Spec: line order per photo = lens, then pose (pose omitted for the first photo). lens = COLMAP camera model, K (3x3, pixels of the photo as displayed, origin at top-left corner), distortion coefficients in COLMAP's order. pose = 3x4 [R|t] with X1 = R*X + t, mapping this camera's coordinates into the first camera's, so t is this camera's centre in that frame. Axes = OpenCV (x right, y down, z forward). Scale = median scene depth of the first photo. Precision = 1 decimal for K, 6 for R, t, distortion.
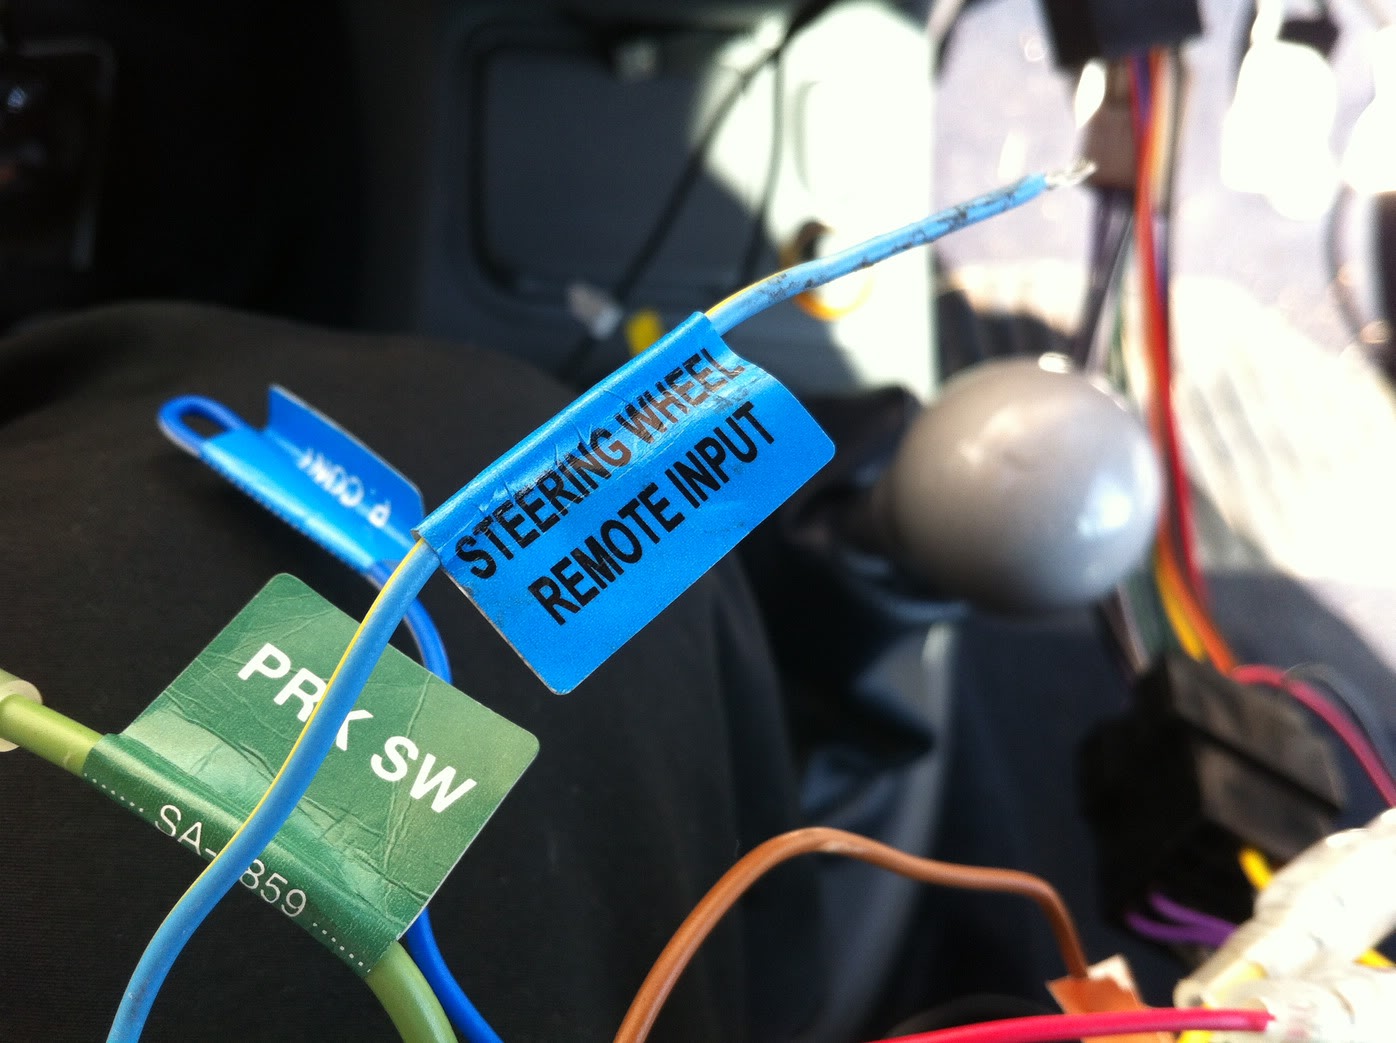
lens RADIAL K [[1197.4, 0, 691.6], [0, 1197.4, 520.5], [0, 0, 1]] dist [-0.003556, -0.005819]
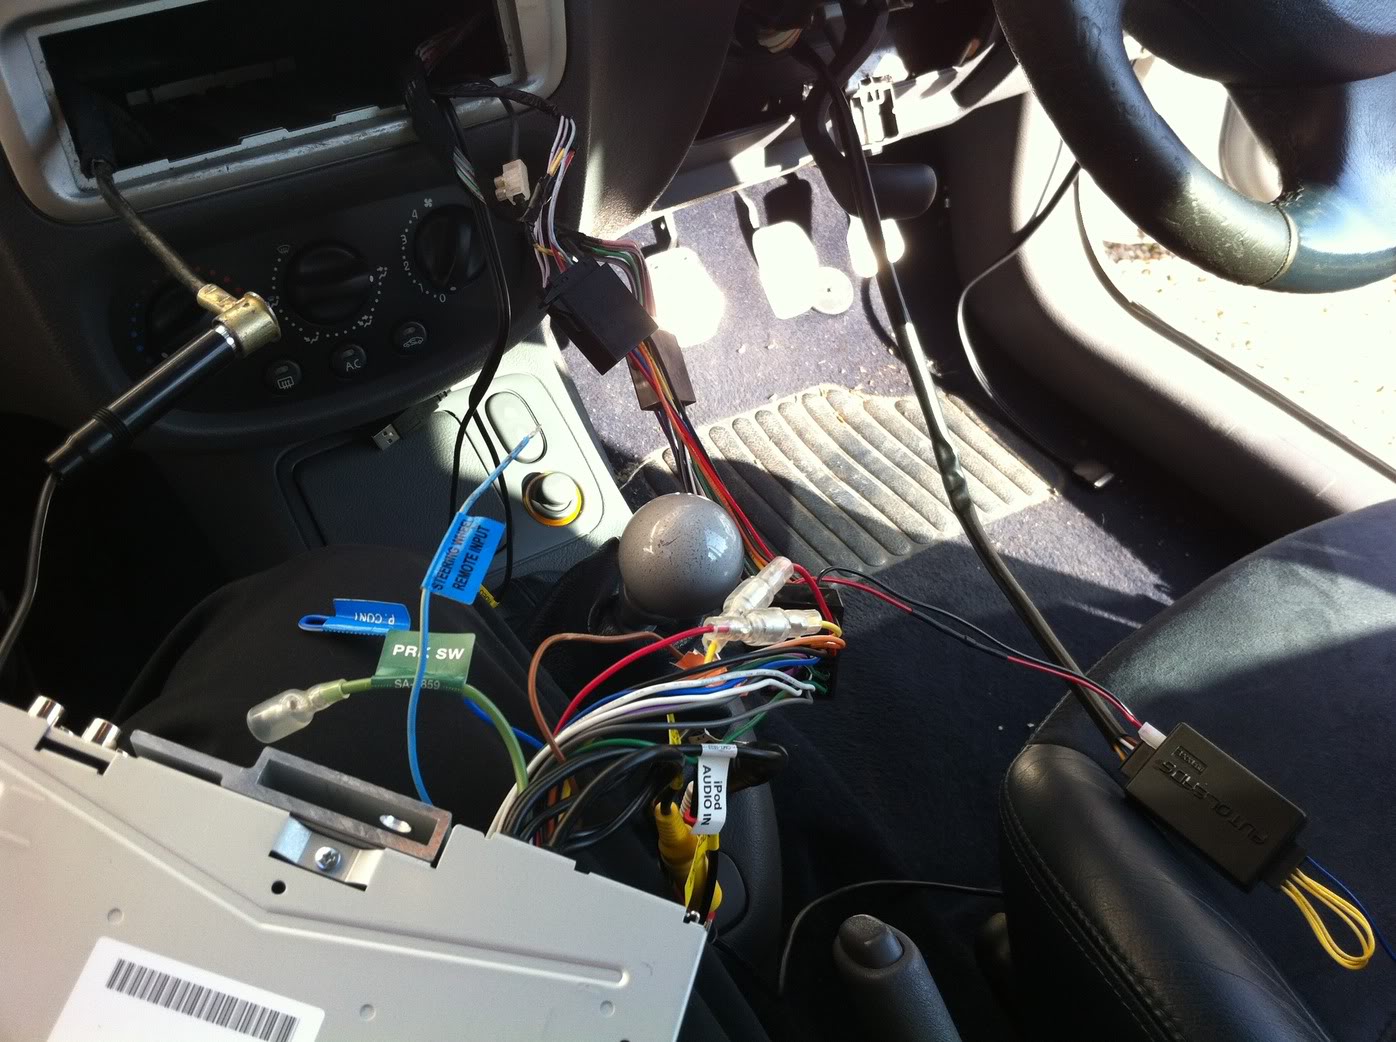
lens RADIAL K [[1197.4, 0, 701.3], [0, 1197.4, 524.0], [0, 0, 1]] dist [-0.003556, -0.005819]
pose [[0.857492, -0.473333, 0.201651, -0.122954], [0.504585, 0.850250, -0.149893, 0.883990], [-0.100504, 0.230282, 0.967920, -2.996435]]
